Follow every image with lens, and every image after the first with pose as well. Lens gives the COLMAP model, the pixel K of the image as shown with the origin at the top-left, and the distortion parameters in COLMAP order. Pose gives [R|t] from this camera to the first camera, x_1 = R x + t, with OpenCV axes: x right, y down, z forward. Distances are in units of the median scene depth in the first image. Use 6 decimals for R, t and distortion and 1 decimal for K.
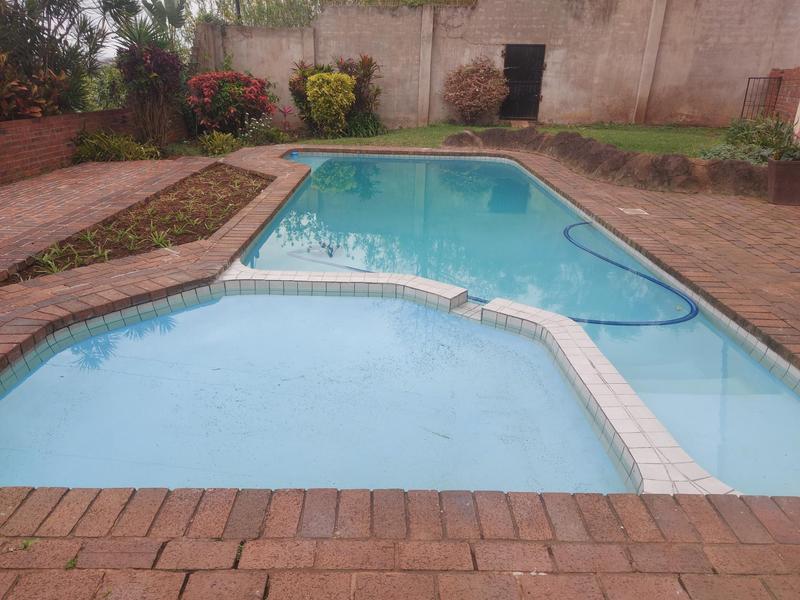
lens RADIAL K [[579.8, 0, 396.1], [0, 579.8, 300.4], [0, 0, 1]] dist [0.073272, -0.063184]
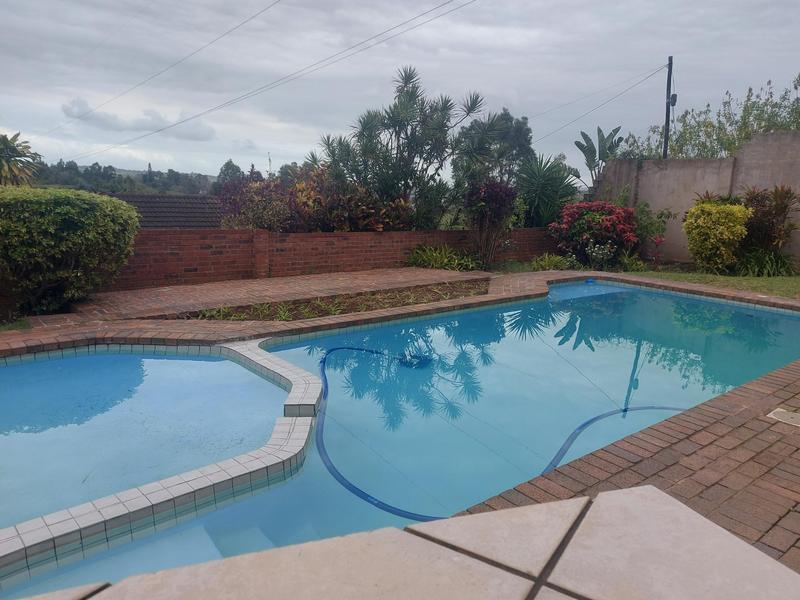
lens RADIAL K [[579.8, 0, 401.7], [0, 579.8, 301.7], [0, 0, 1]] dist [0.073272, -0.063184]
pose [[0.643422, 0.149609, -0.750750, 0.349996], [-0.296020, 0.953050, -0.063777, -0.061488], [0.705961, 0.263272, 0.657501, 0.142825]]
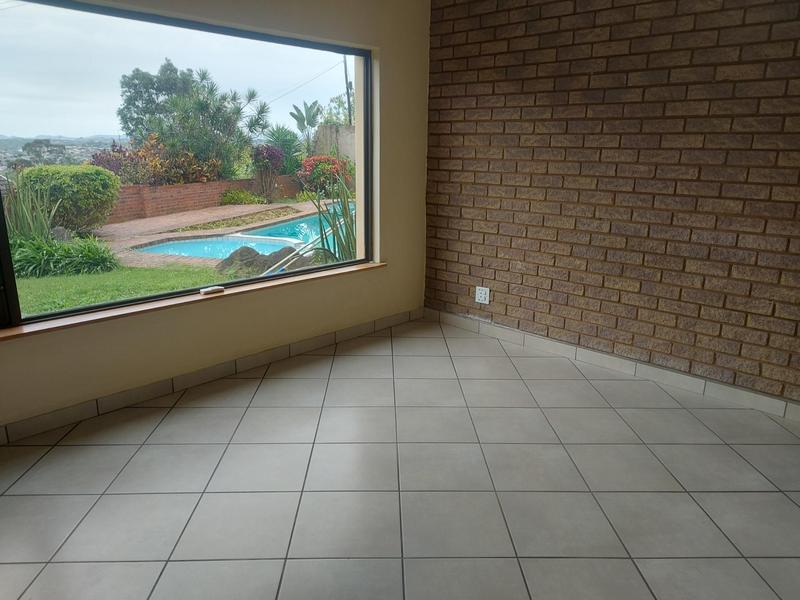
lens RADIAL K [[579.8, 0, 400.8], [0, 579.8, 303.7], [0, 0, 1]] dist [0.073272, -0.063184]
pose [[0.953697, 0.067110, -0.293186, 0.500193], [-0.096770, 0.991423, -0.087844, 0.165899], [0.284776, 0.112148, 0.952011, -0.520055]]
